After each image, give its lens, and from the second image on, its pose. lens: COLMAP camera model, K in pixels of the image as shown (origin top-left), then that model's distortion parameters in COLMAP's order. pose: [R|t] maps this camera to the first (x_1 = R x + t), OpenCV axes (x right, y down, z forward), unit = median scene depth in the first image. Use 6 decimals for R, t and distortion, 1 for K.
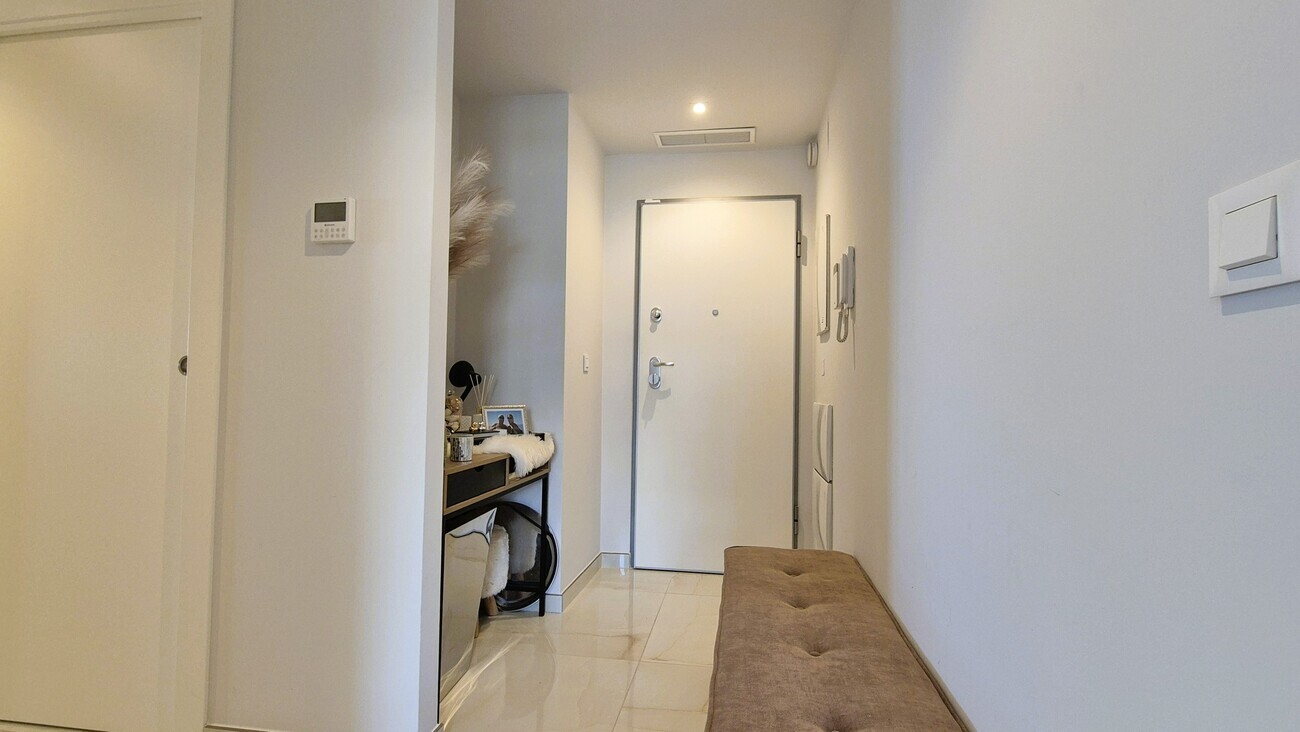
lens RADIAL K [[533.7, 0, 665.6], [0, 533.7, 335.1], [0, 0, 1]] dist [0.004262, -0.001033]
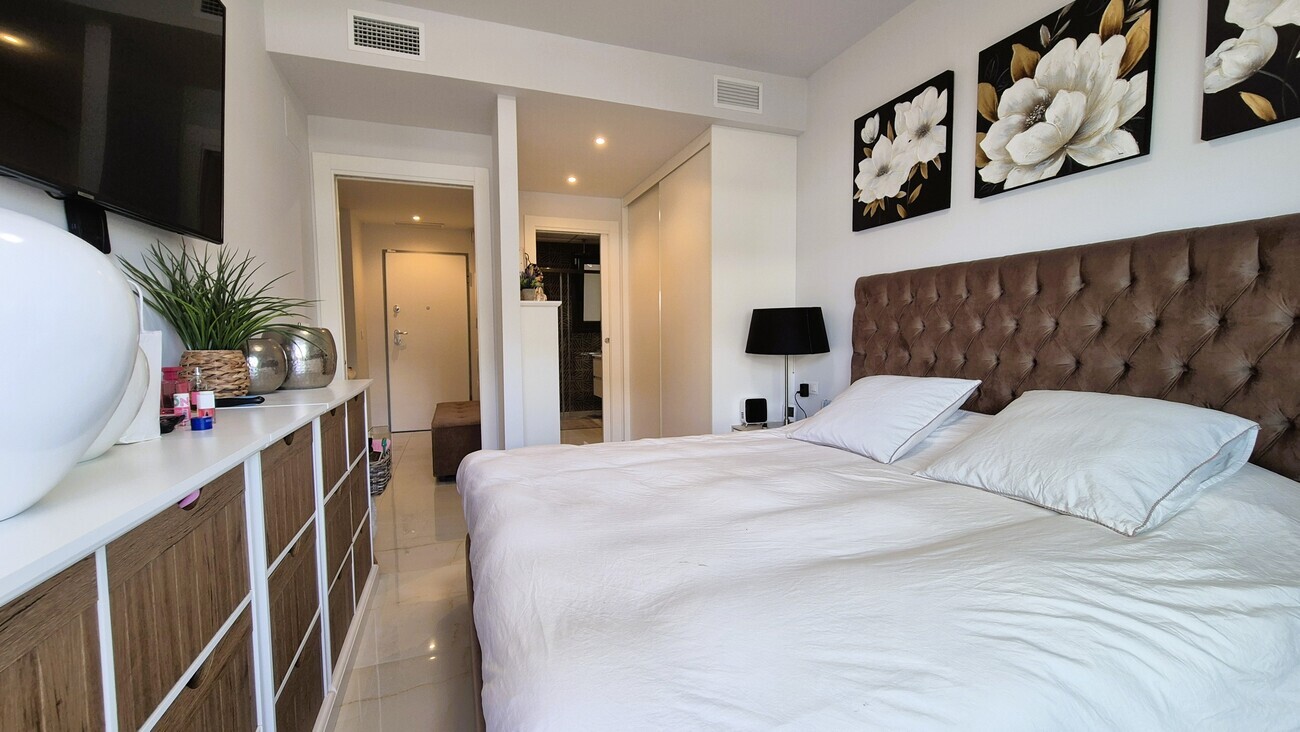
lens RADIAL K [[533.7, 0, 651.8], [0, 533.7, 370.2], [0, 0, 1]] dist [0.004262, -0.001033]
pose [[0.855288, -0.051450, 0.515592, -0.249461], [0.000224, 0.995095, 0.098927, -0.005856], [-0.518153, -0.084496, 0.851104, -1.263566]]
